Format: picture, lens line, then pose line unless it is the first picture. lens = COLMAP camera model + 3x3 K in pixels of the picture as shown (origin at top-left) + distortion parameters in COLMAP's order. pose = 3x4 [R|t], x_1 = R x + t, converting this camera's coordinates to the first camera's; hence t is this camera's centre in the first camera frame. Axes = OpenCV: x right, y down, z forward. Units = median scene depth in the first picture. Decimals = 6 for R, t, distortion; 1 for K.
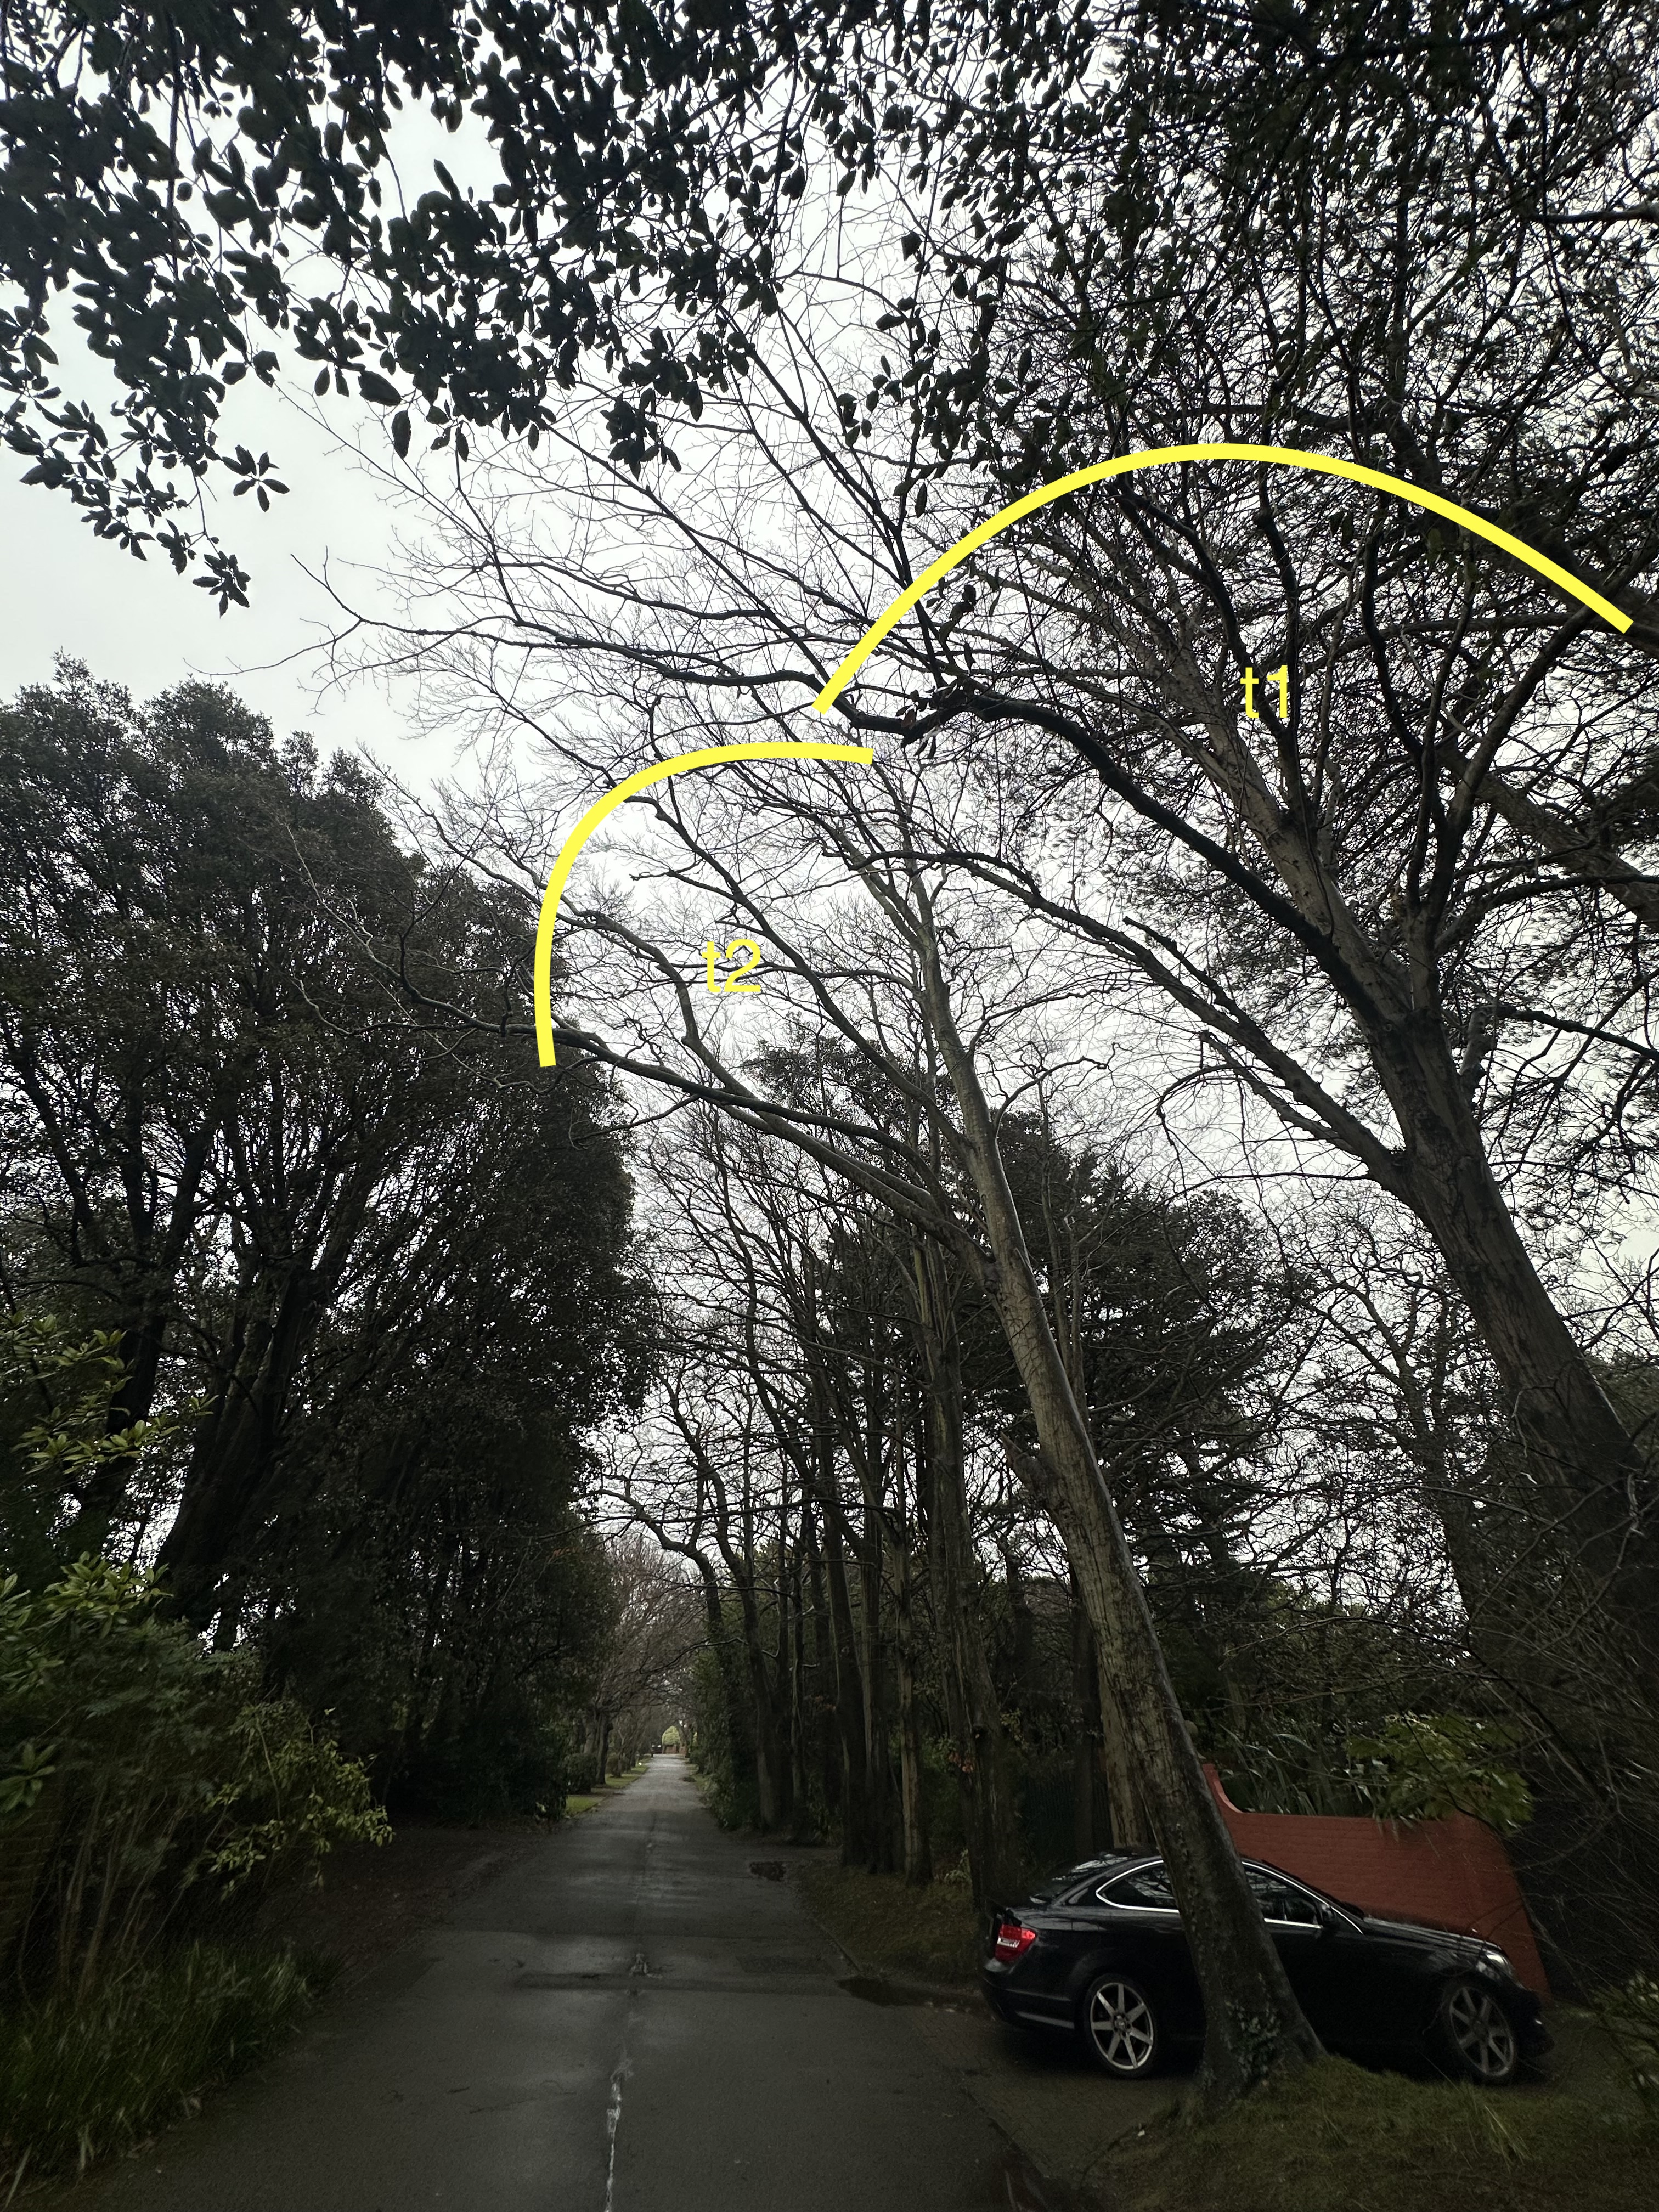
lens RADIAL K [[876.3, 0, 829.5], [0, 876.3, 1106.0], [0, 0, 1]] dist [0.000482, -0.000048]
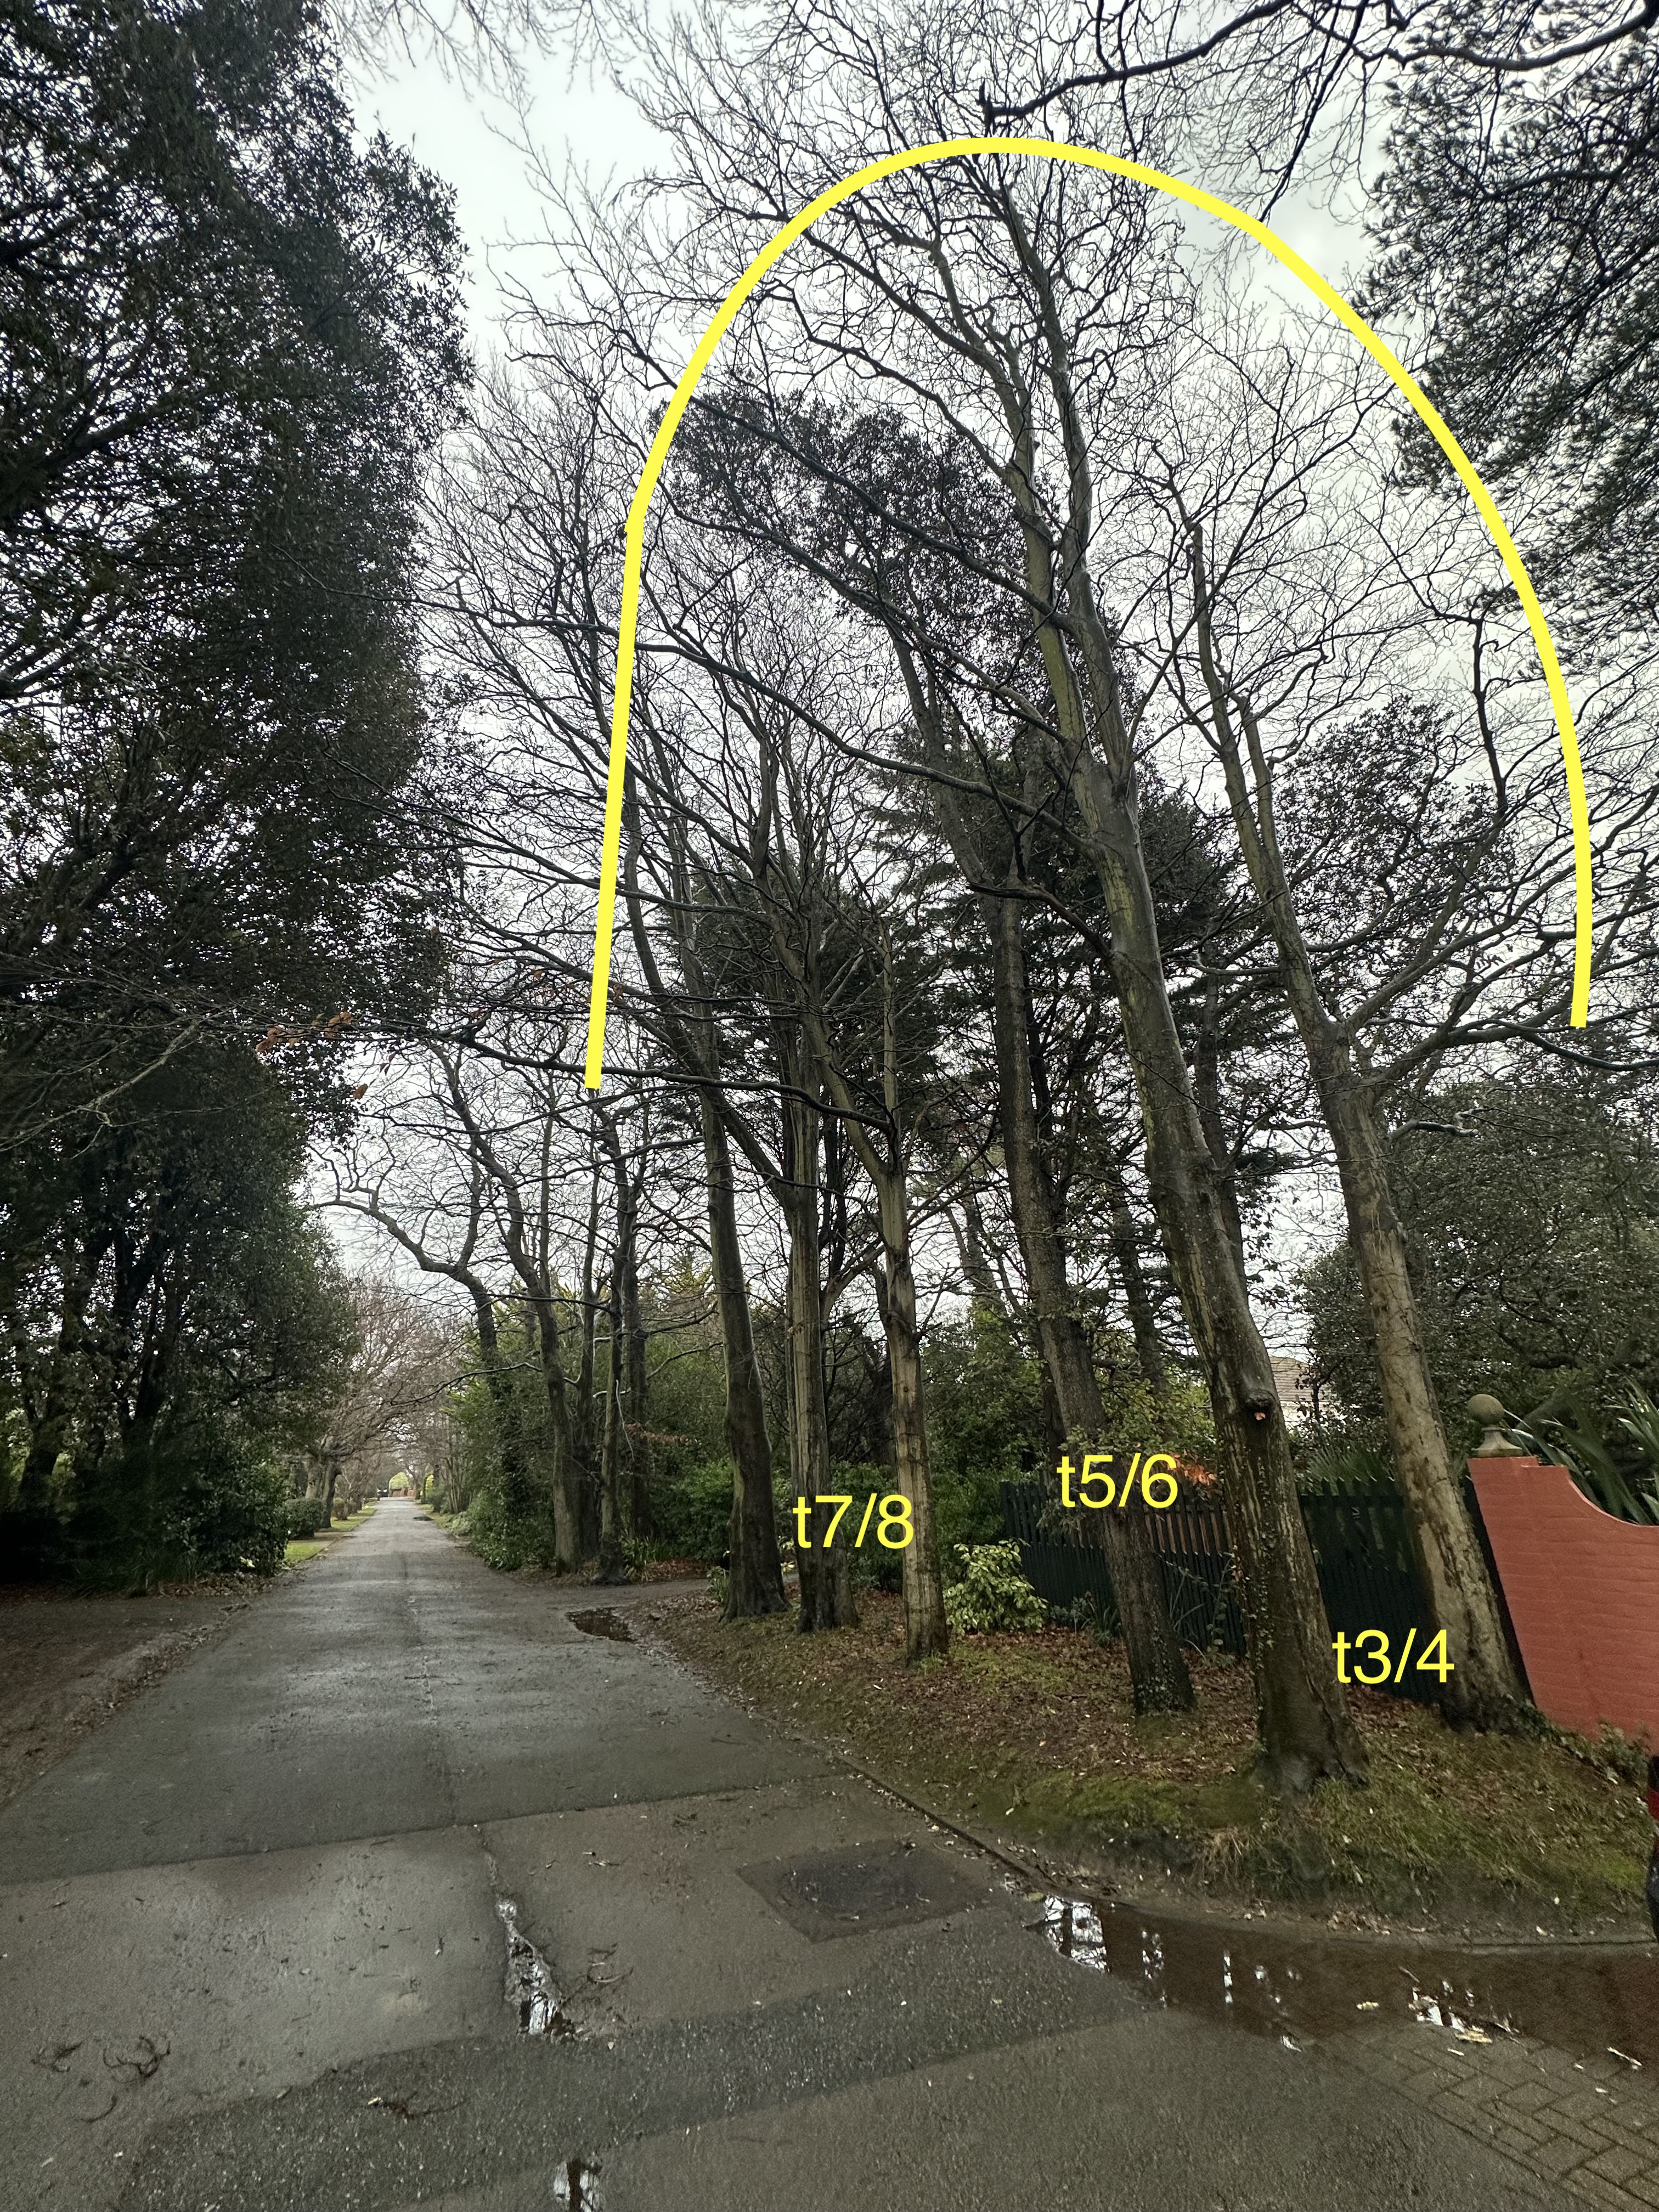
lens RADIAL K [[876.3, 0, 829.5], [0, 876.3, 1106.0], [0, 0, 1]] dist [0.000482, -0.000048]
pose [[0.959853, 0.077881, 0.269475, -0.073912], [-0.136735, 0.968724, 0.207071, 0.175949], [-0.244920, -0.235604, 0.940481, 0.234543]]
